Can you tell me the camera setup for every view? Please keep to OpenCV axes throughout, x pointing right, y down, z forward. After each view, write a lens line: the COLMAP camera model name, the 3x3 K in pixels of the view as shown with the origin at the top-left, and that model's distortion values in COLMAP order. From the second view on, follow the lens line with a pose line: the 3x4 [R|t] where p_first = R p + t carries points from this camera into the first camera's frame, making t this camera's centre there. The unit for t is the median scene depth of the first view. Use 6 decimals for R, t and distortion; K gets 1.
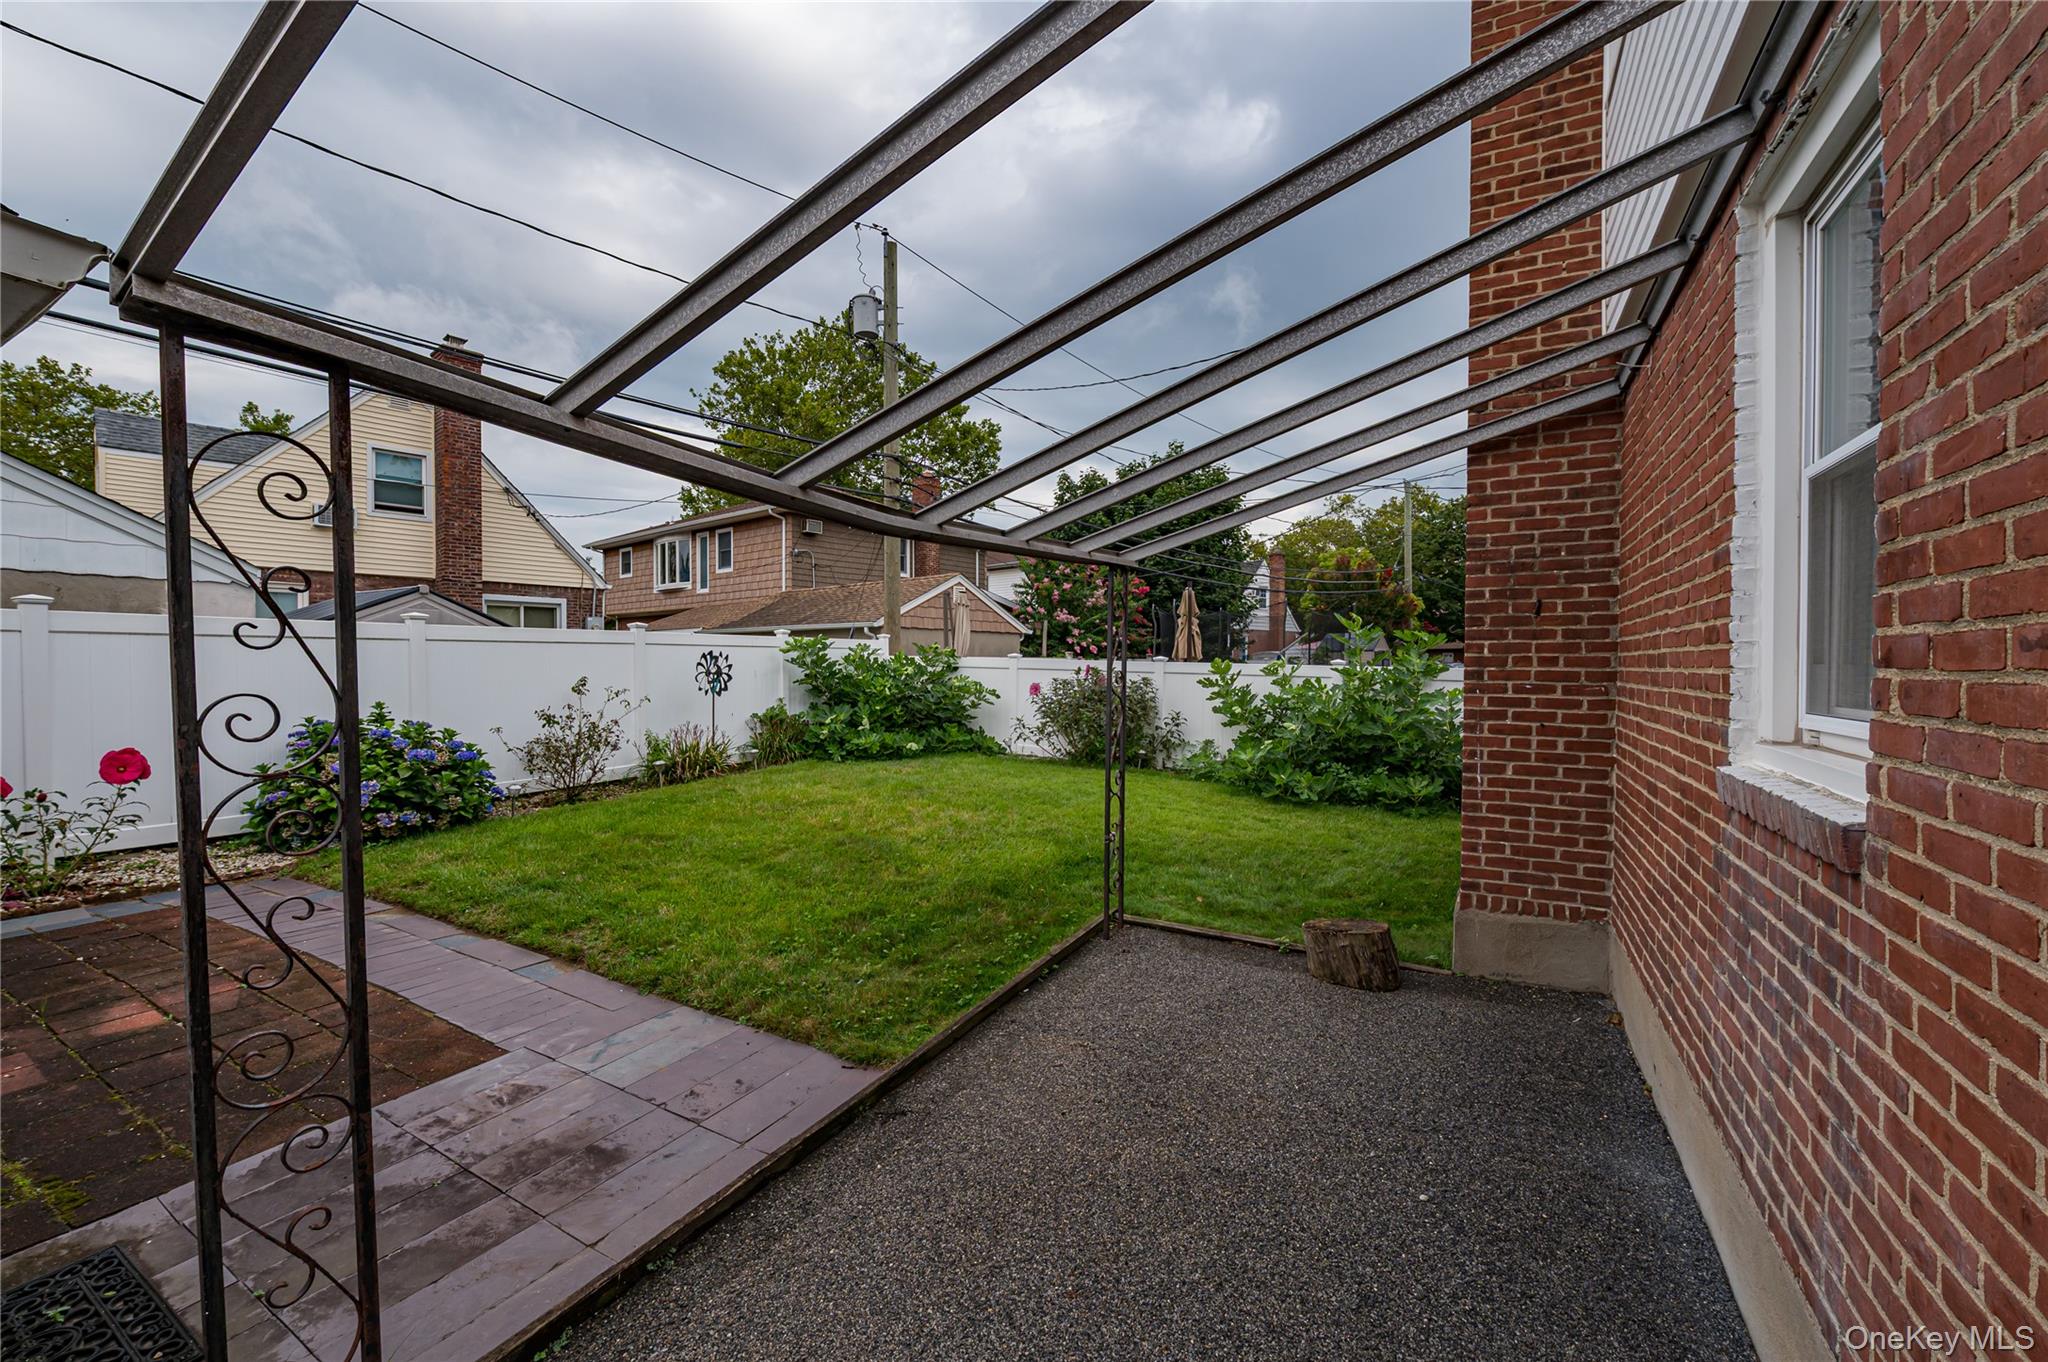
lens RADIAL K [[808.3, 0, 1010.0], [0, 808.3, 671.0], [0, 0, 1]] dist [0.003382, 0.000051]
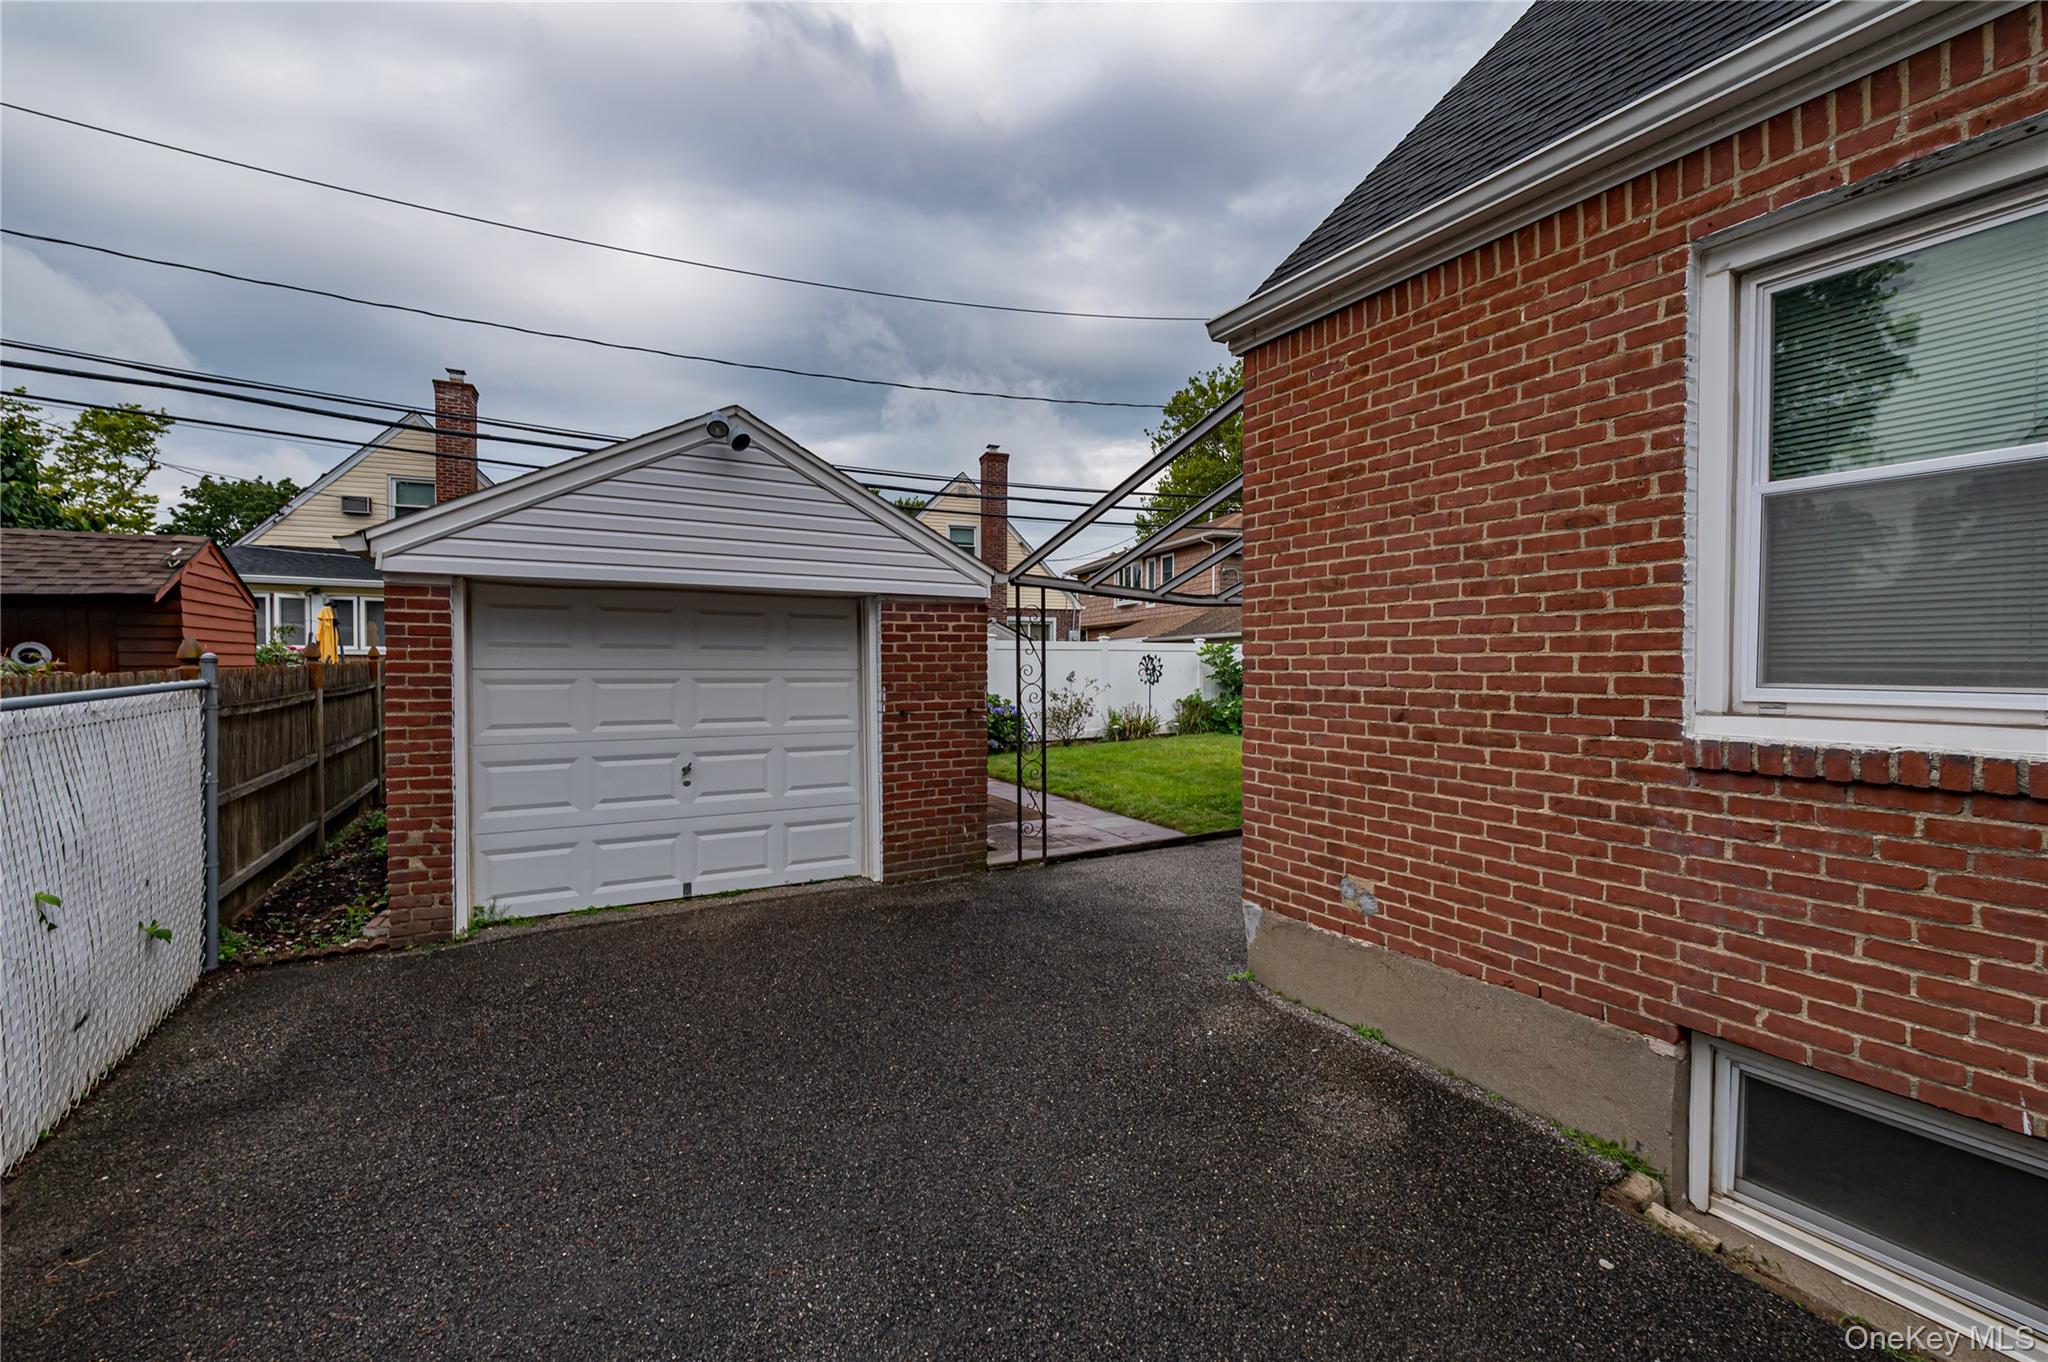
lens RADIAL K [[808.3, 0, 1038.5], [0, 808.3, 683.0], [0, 0, 1]] dist [0.003382, 0.000051]
pose [[0.873677, 0.010816, -0.486386, 0.155616], [-0.005506, 0.999909, 0.012345, 0.009136], [0.486476, -0.008107, 0.873657, -0.347827]]
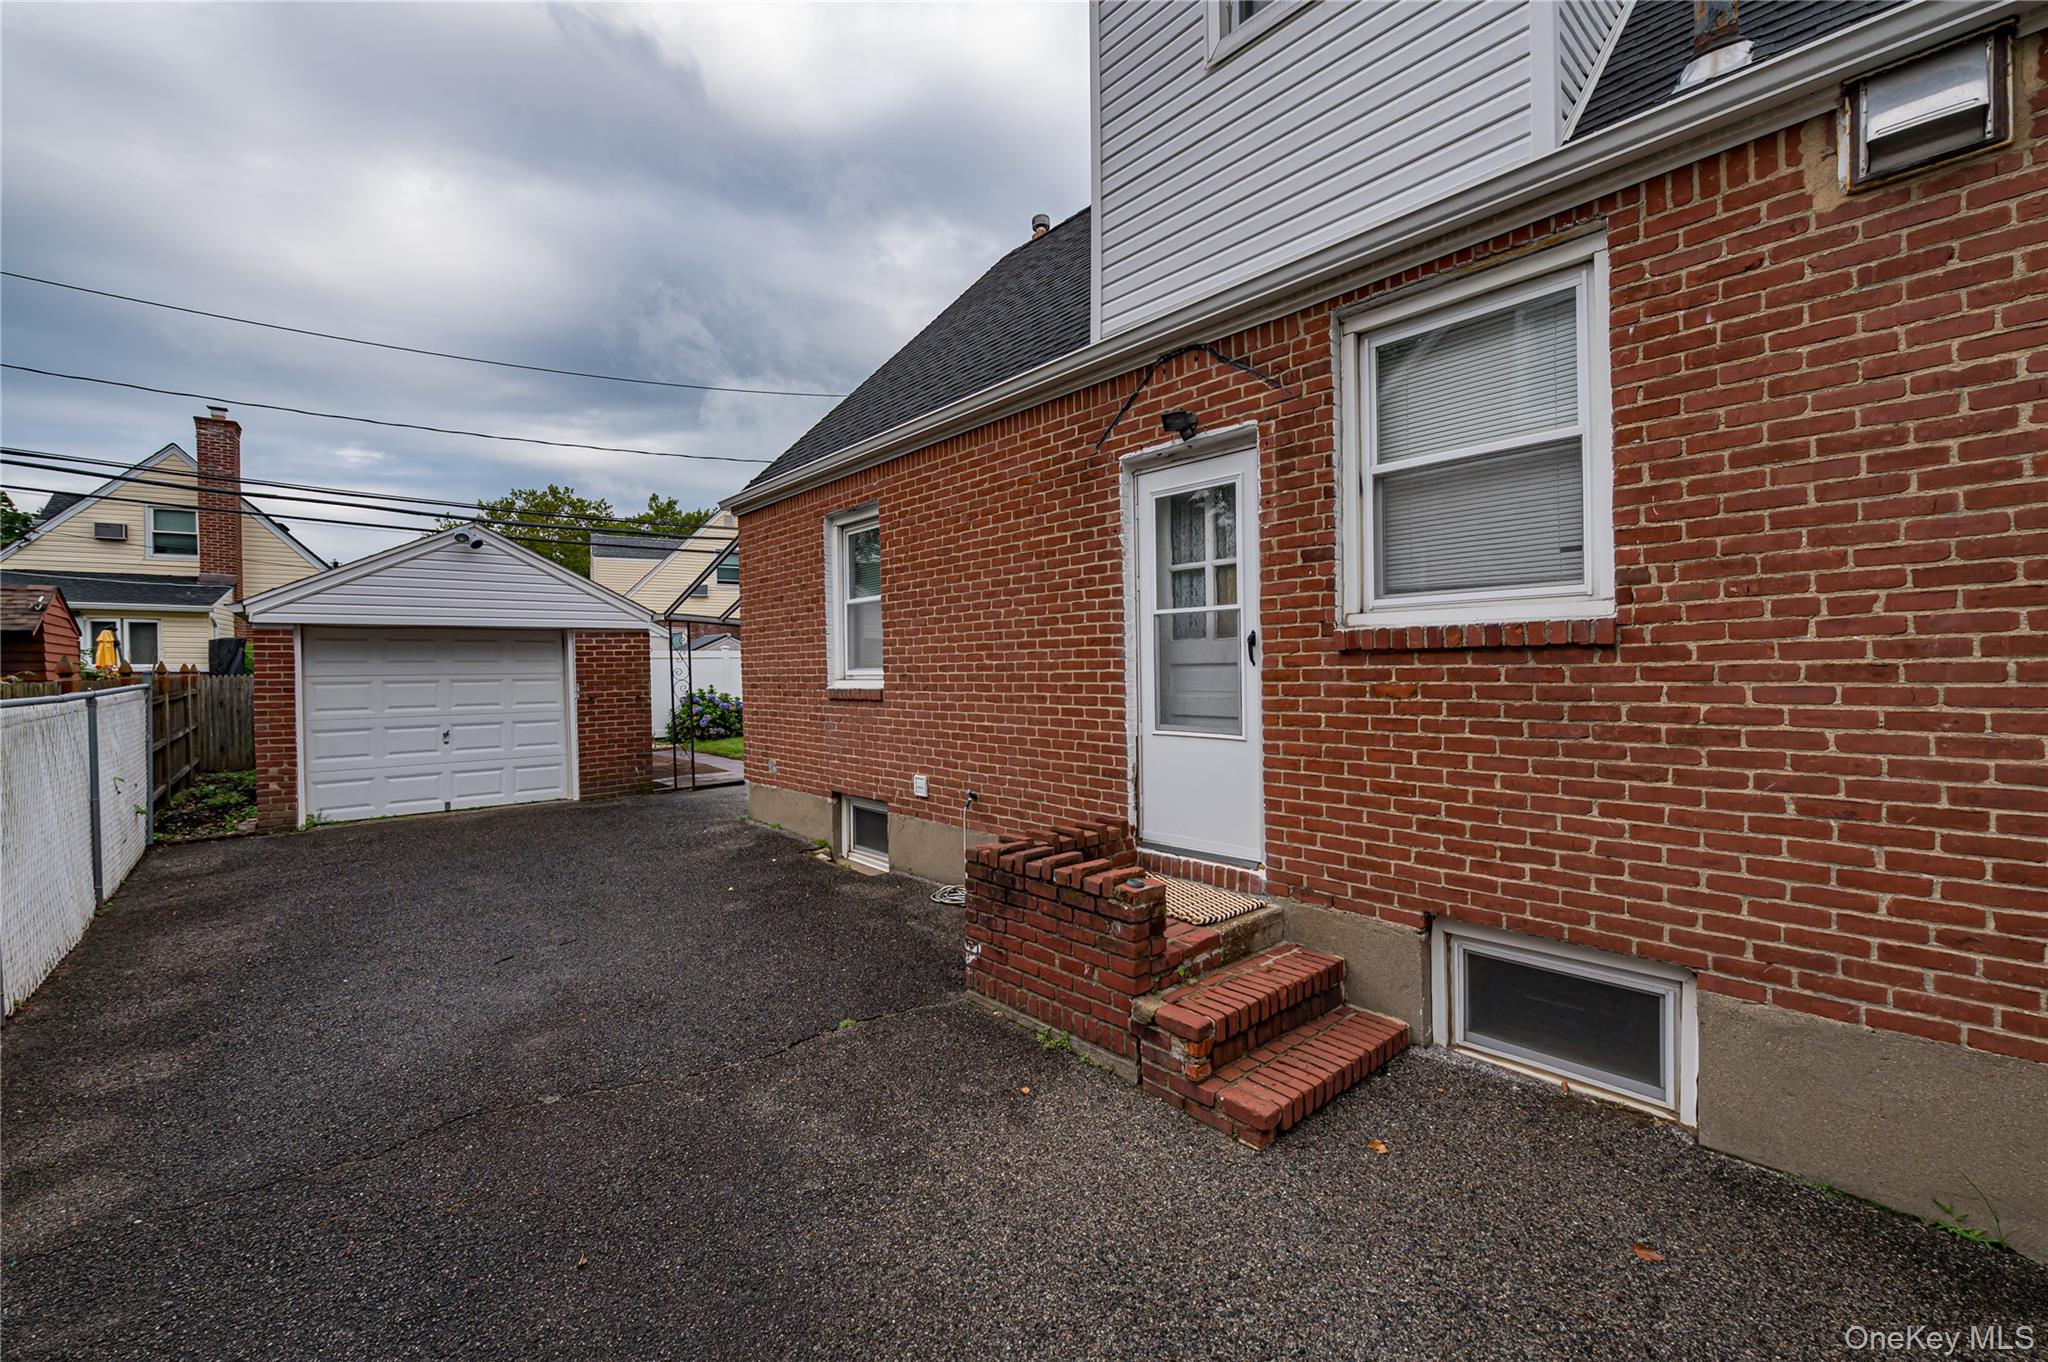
lens RADIAL K [[808.3, 0, 1026.4], [0, 808.3, 680.9], [0, 0, 1]] dist [0.003382, 0.000051]
pose [[0.948967, -0.013381, -0.315092, 0.534829], [0.014753, 0.999889, 0.001969, 0.020701], [0.315030, -0.006517, 0.949059, -0.607740]]
